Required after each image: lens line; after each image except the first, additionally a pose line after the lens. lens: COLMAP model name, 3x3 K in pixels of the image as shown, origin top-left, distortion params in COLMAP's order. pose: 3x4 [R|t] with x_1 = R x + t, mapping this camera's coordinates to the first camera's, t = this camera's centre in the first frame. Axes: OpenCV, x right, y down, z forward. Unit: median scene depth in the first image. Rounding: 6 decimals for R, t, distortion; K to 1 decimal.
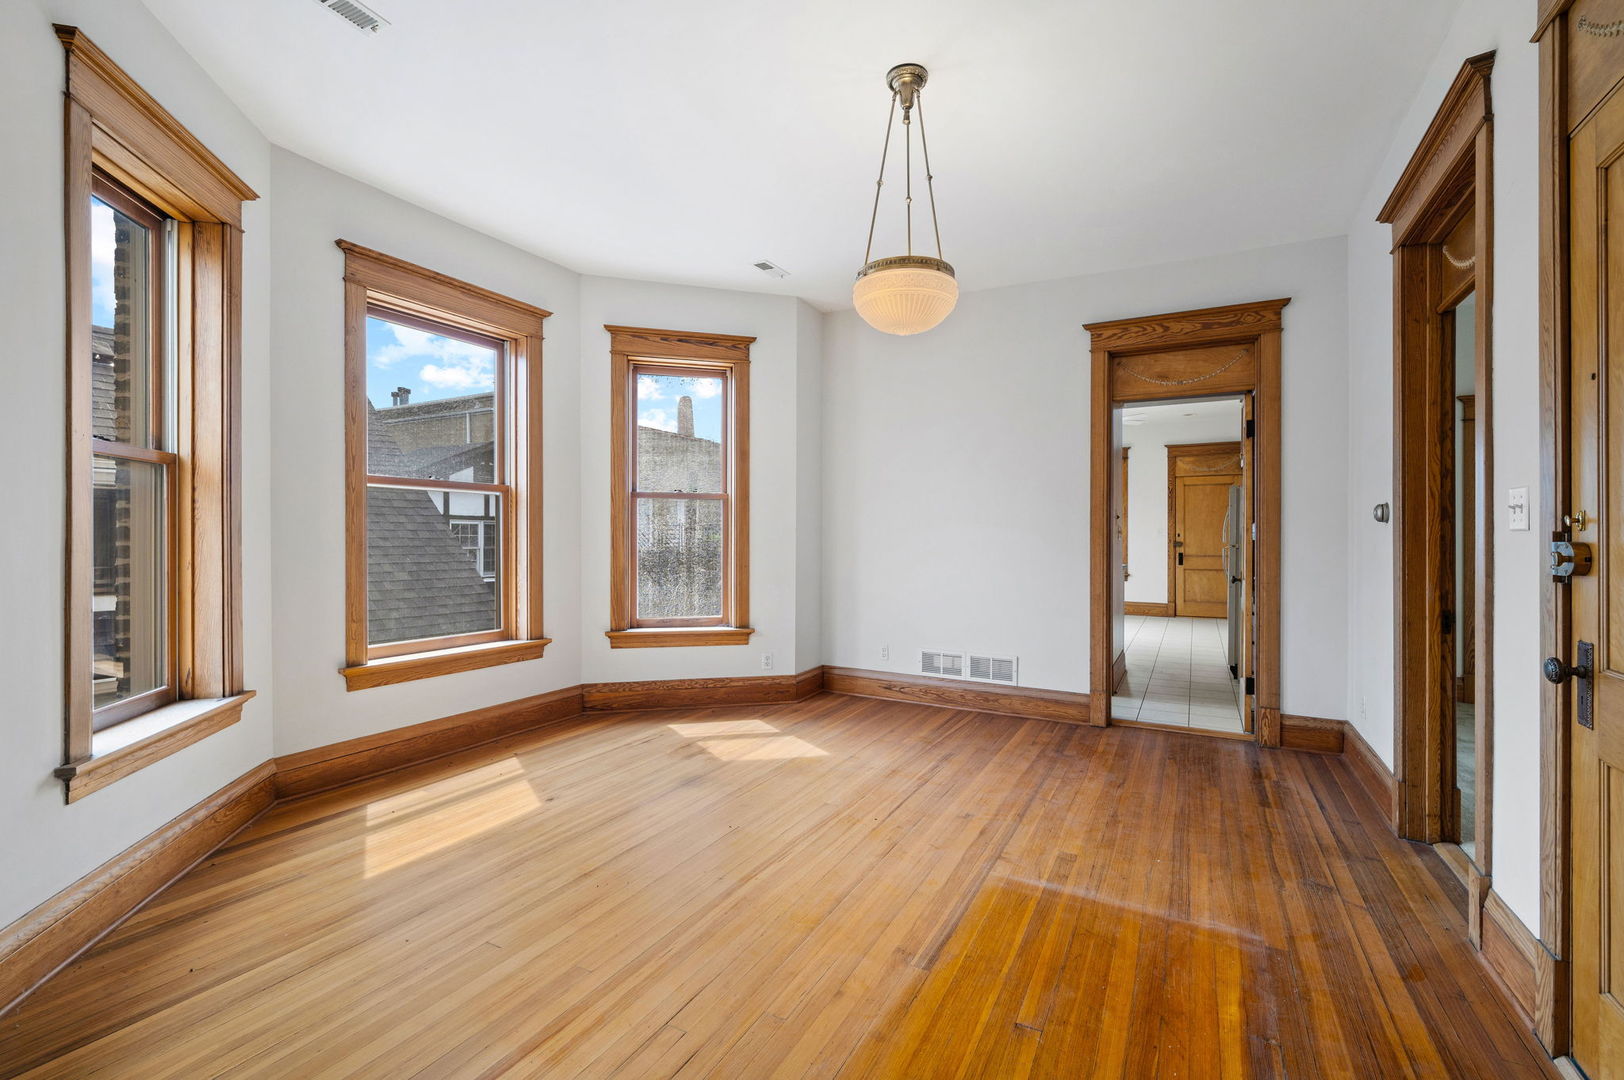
lens RADIAL K [[721.0, 0, 822.7], [0, 721.0, 536.8], [0, 0, 1]] dist [0.000171, 0.000896]
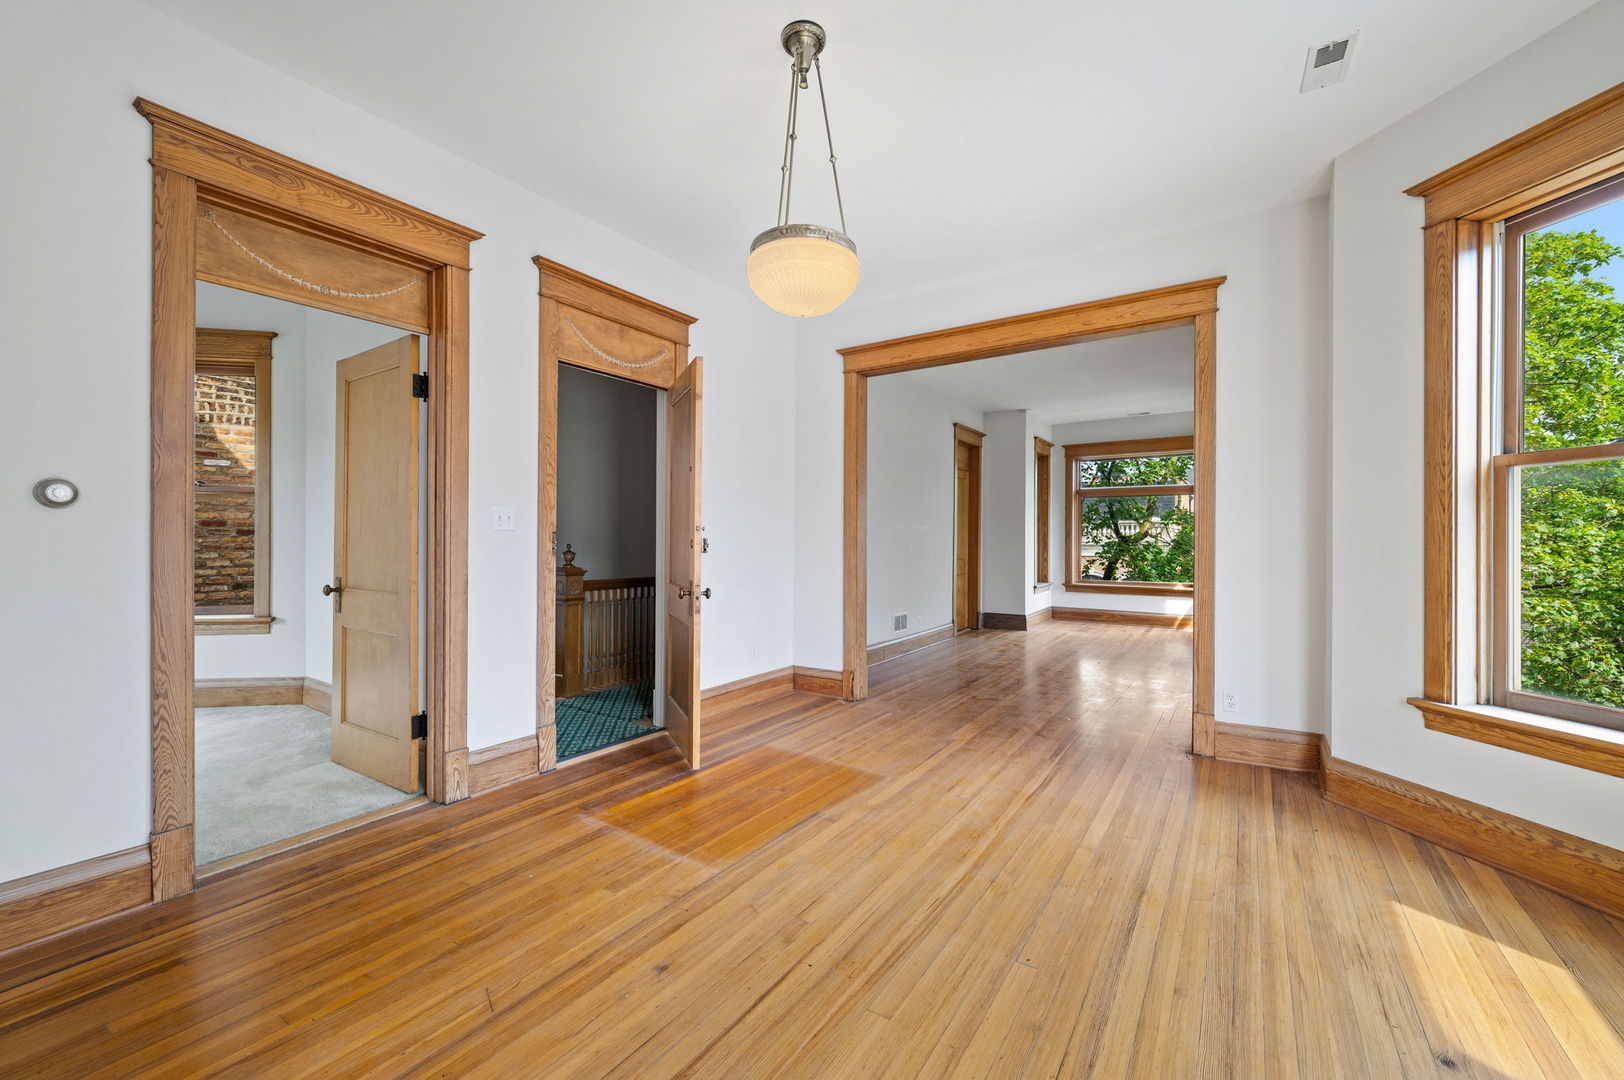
lens RADIAL K [[648.9, 0, 804.6], [0, 648.9, 541.4], [0, 0, 1]] dist [-0.000226, -0.000328]
pose [[-0.993810, -0.005278, 0.110965, 0.013310], [-0.004882, 0.999981, 0.003838, 0.004982], [-0.110983, 0.003273, -0.993817, 1.397287]]
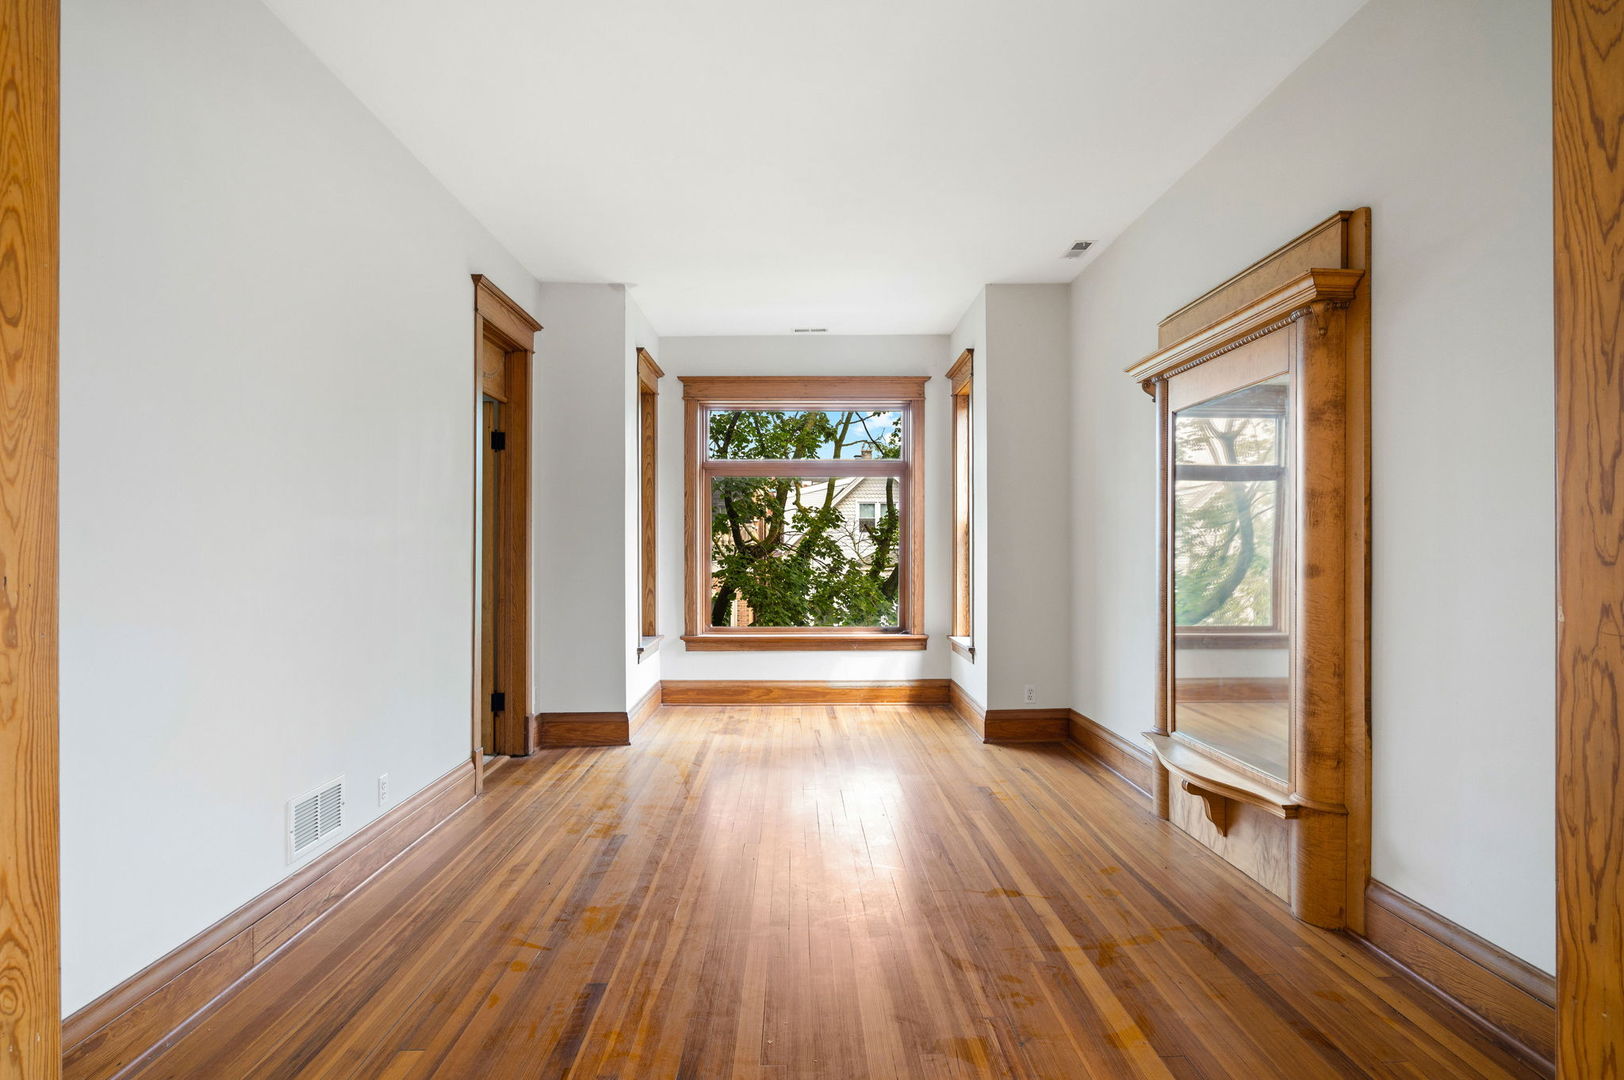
lens RADIAL K [[903.7, 0, 808.9], [0, 903.7, 545.6], [0, 0, 1]] dist [0.016255, 0.000852]
pose [[-0.880392, -0.003150, -0.474236, -0.059650], [-0.001424, 0.999991, -0.003998, -0.007157], [0.474245, -0.002844, -0.880388, 0.438683]]
